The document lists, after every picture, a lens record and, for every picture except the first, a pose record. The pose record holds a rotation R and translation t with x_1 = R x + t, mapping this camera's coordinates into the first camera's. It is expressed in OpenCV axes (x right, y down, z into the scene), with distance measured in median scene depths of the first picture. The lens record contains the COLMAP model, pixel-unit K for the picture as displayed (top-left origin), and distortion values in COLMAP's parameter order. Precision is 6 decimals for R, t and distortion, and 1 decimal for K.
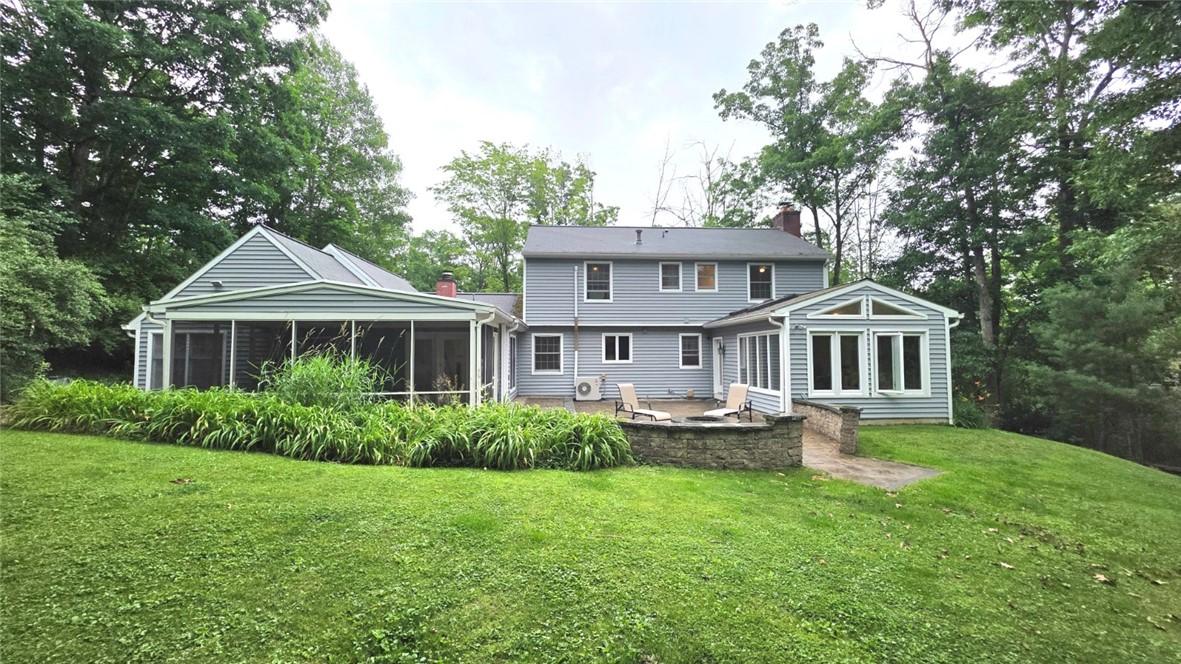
lens RADIAL K [[473.1, 0, 590.5], [0, 473.1, 332.0], [0, 0, 1]] dist [0.001310, -0.000101]
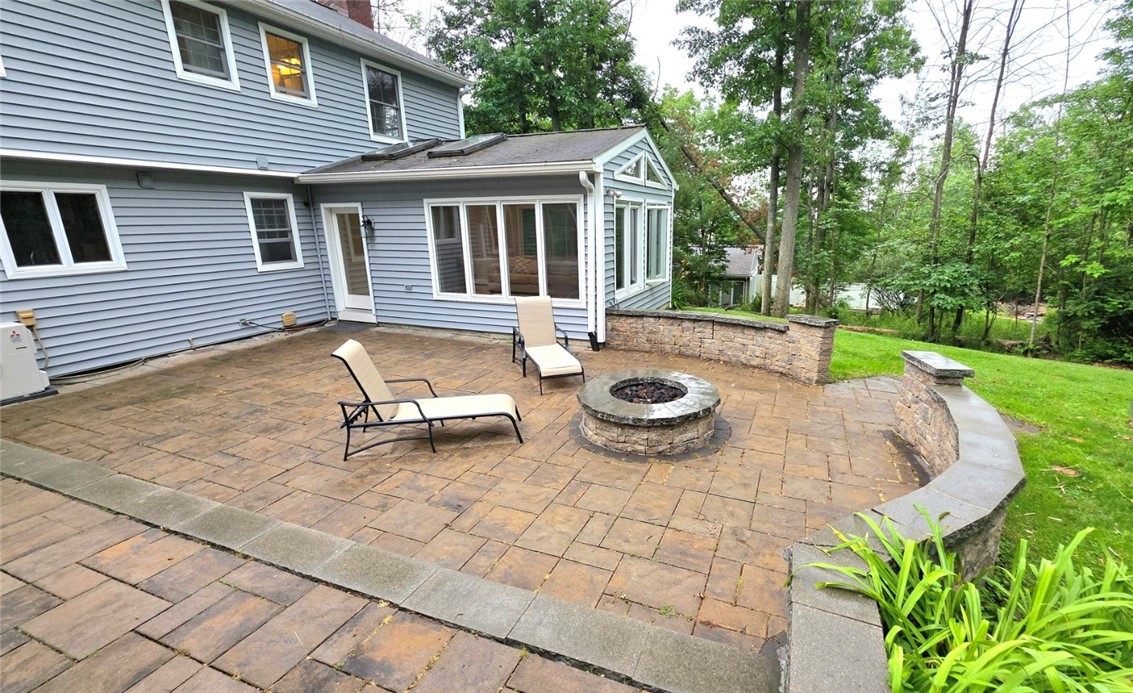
lens RADIAL K [[483.7, 0, 566.5], [0, 483.7, 346.5], [0, 0, 1]] dist [-0.002434, -0.000287]
pose [[0.409999, -0.235528, 0.881151, -0.124293], [-0.035228, 0.961273, 0.273336, 0.008247], [-0.911405, -0.143108, 0.385824, 0.529874]]
